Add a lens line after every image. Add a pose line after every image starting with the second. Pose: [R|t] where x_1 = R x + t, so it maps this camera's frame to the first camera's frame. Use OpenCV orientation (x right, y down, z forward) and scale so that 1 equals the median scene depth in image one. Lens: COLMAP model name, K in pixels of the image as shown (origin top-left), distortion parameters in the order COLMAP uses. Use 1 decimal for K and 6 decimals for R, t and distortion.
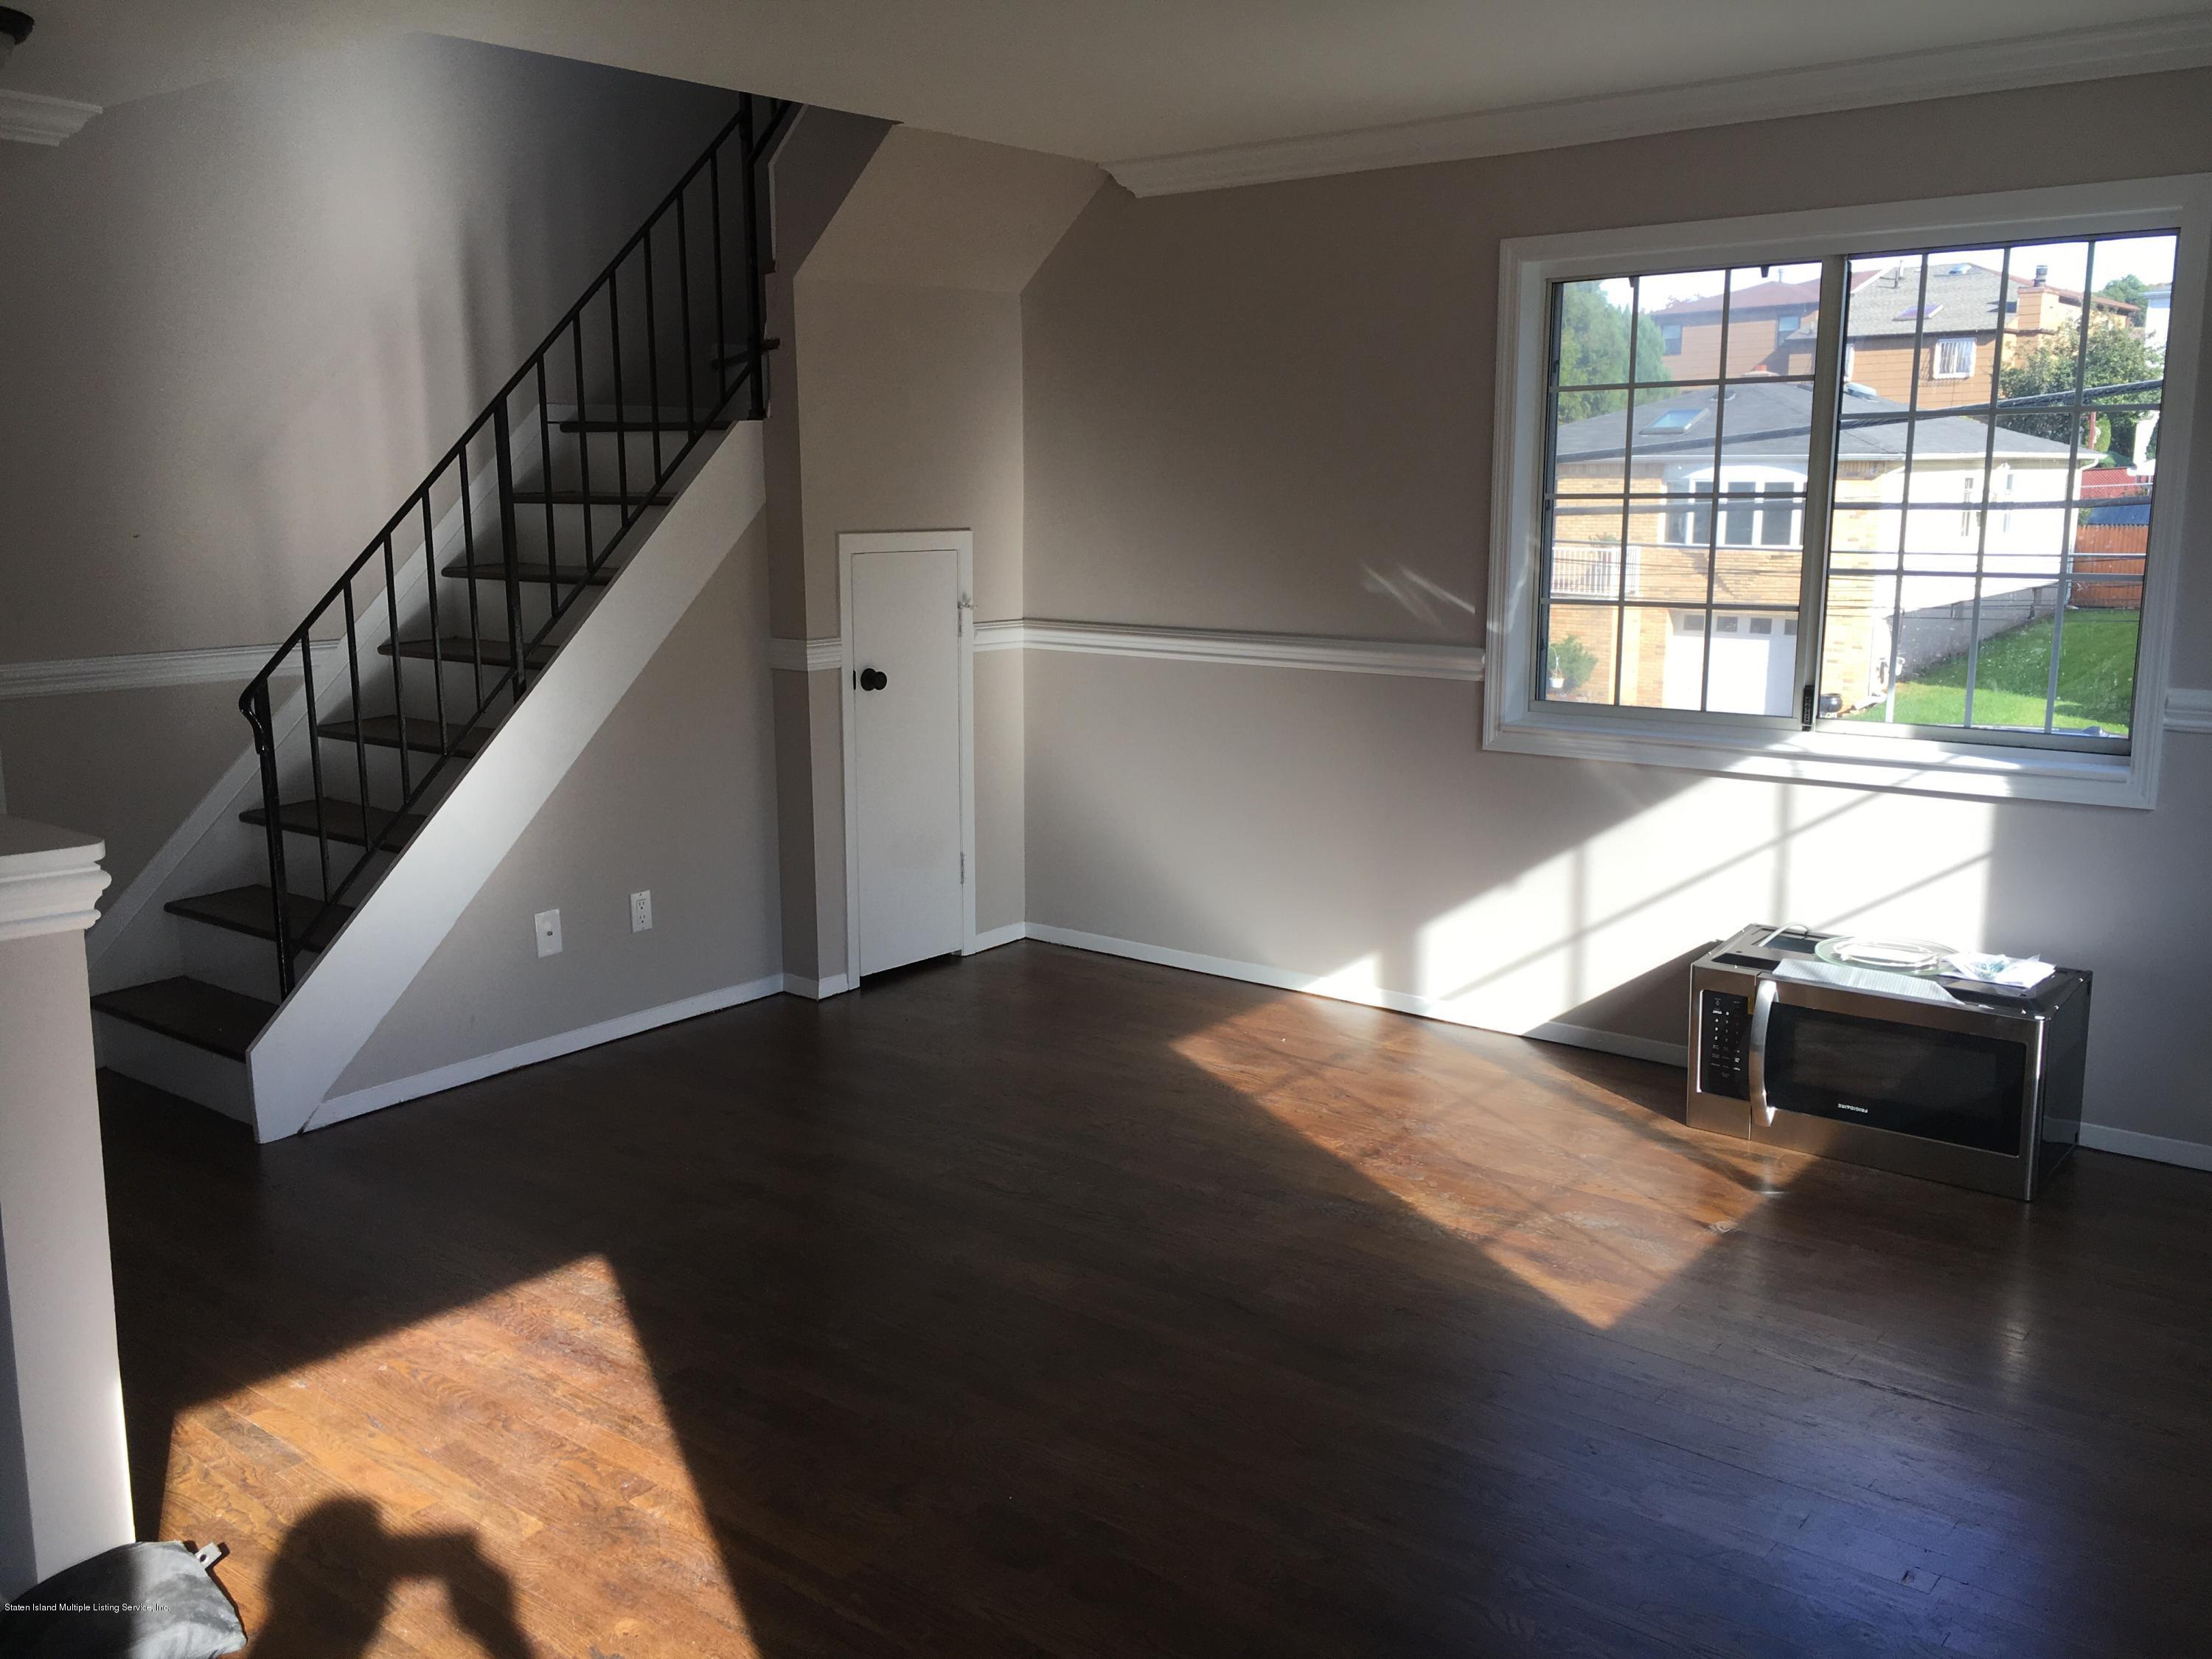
lens RADIAL K [[1867.1, 0, 1100.8], [0, 1867.1, 833.8], [0, 0, 1]] dist [0.058019, 0.003355]
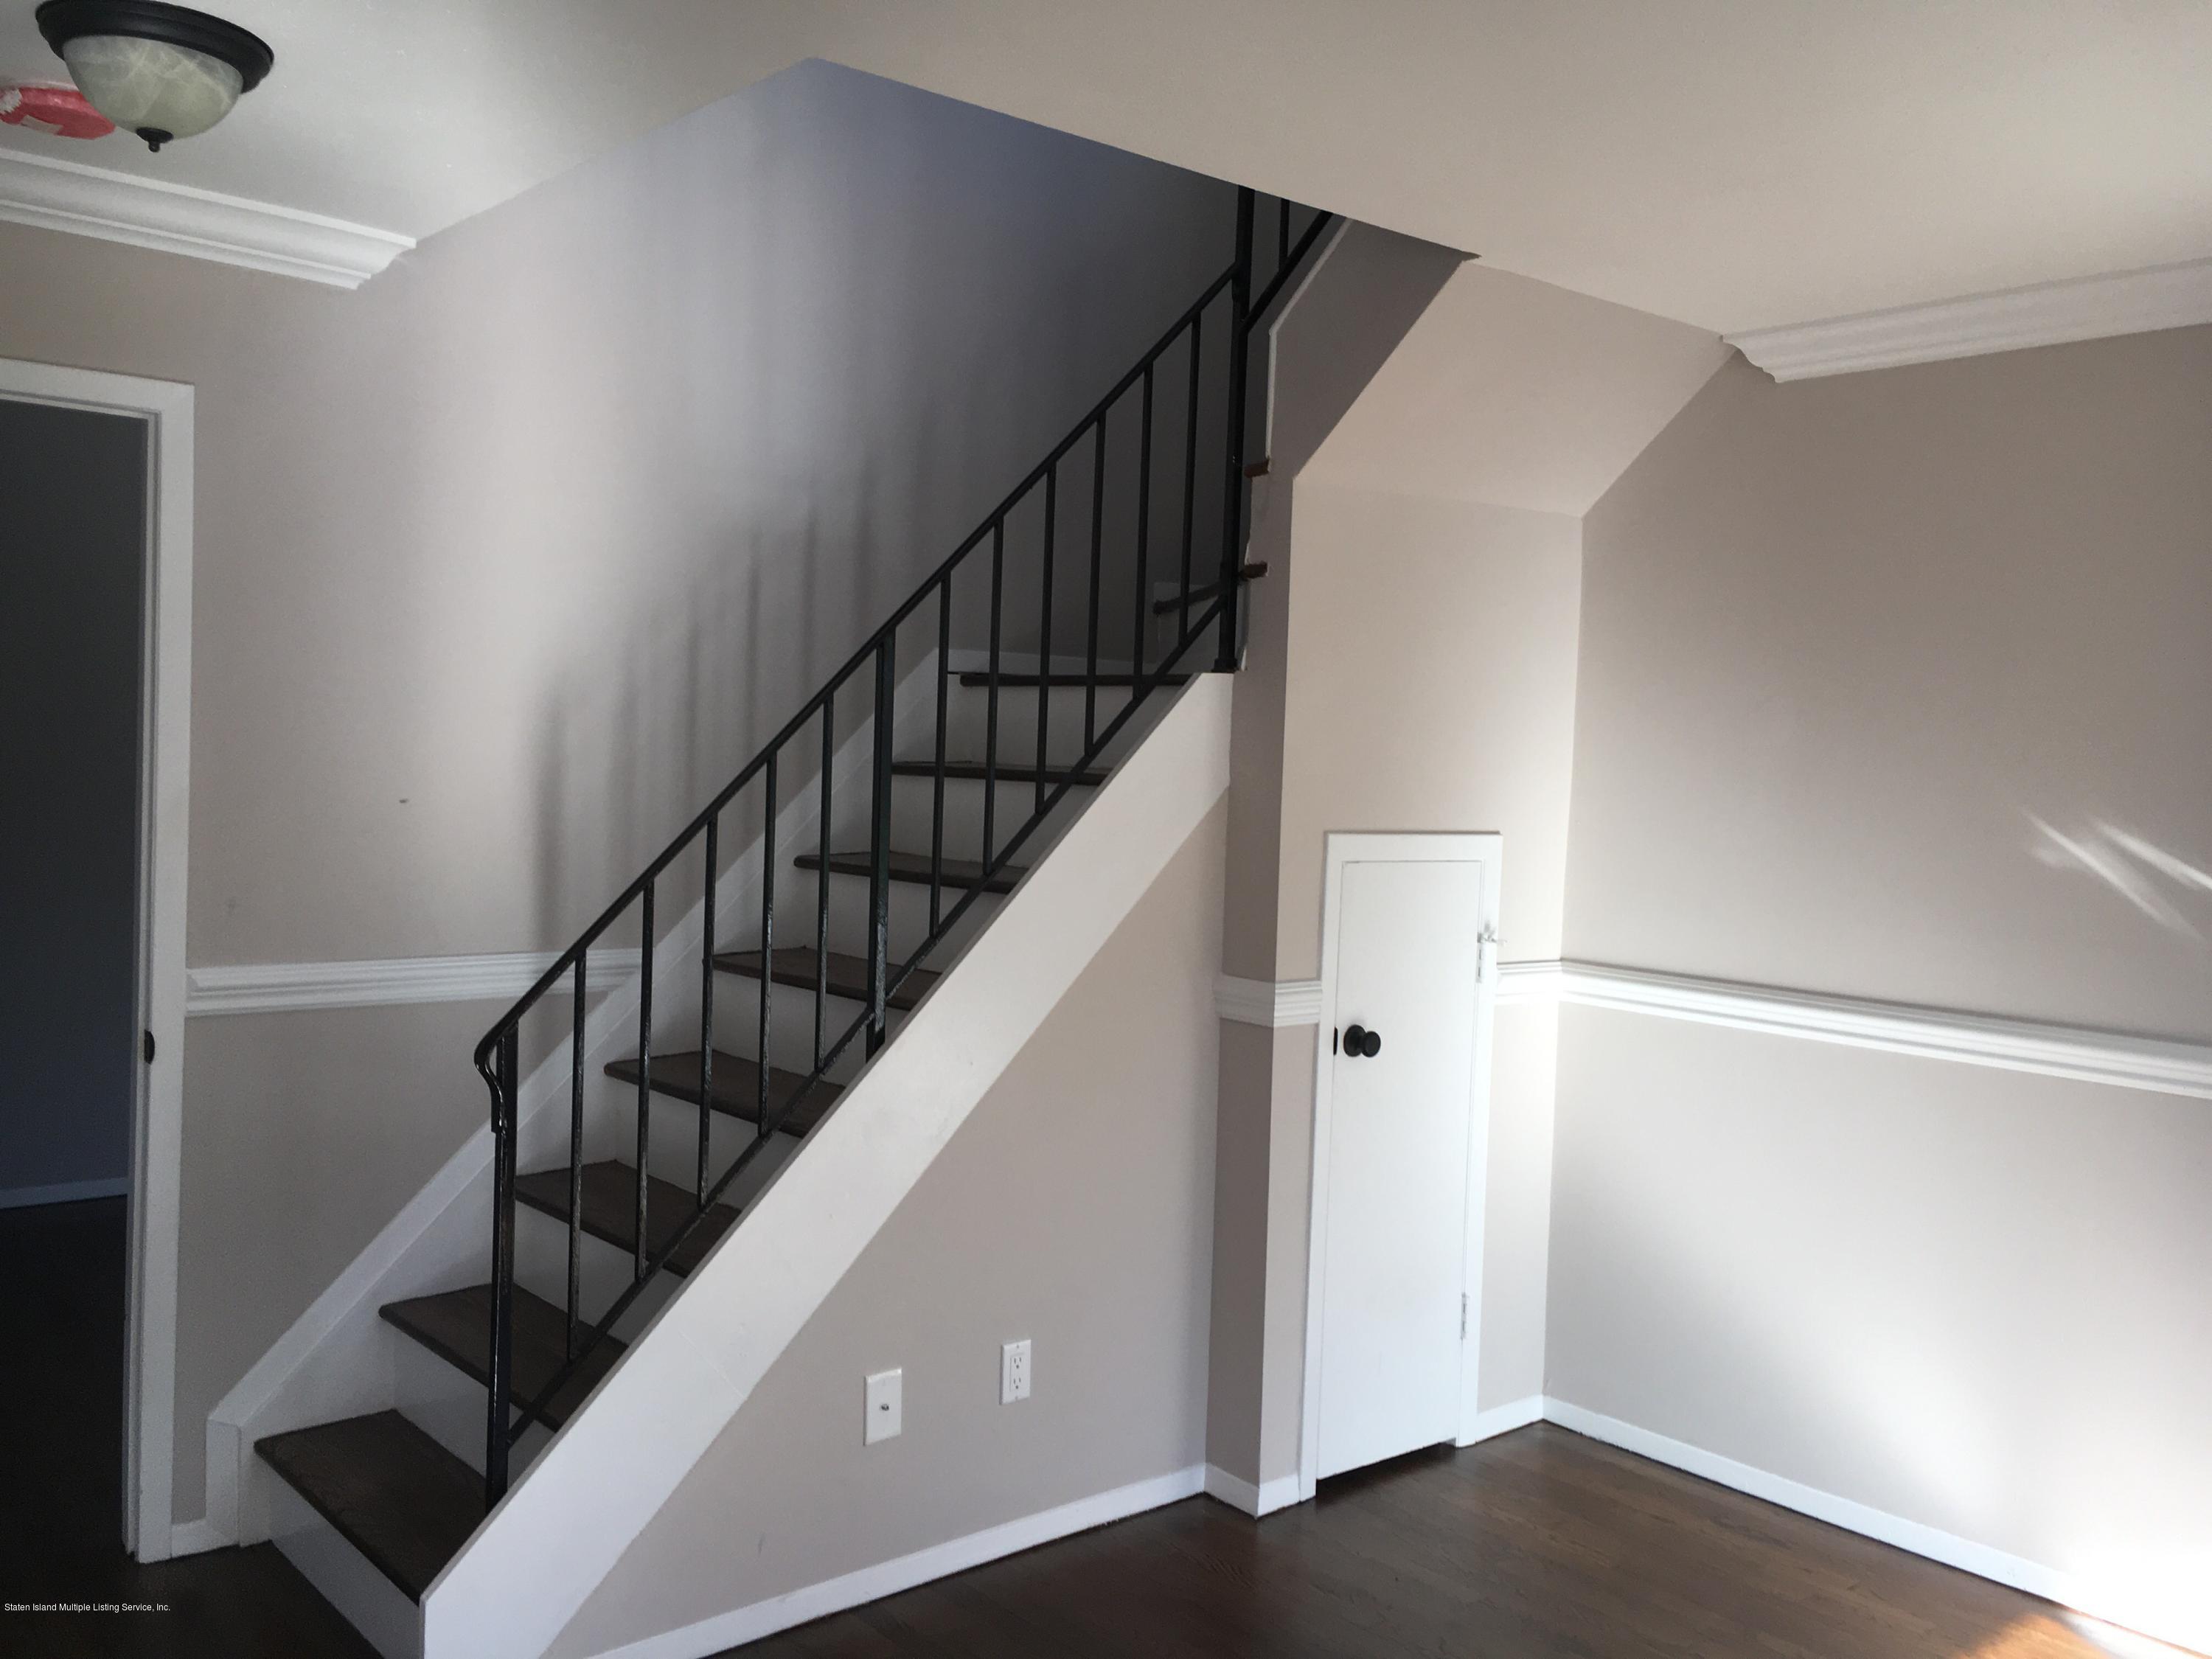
lens RADIAL K [[1867.1, 0, 1110.0], [0, 1867.1, 829.4], [0, 0, 1]] dist [0.058019, 0.003355]
pose [[0.983618, 0.038949, -0.176005, -0.099881], [-0.066660, 0.985758, -0.154392, -0.049305], [0.167485, 0.163596, 0.972206, 0.311838]]
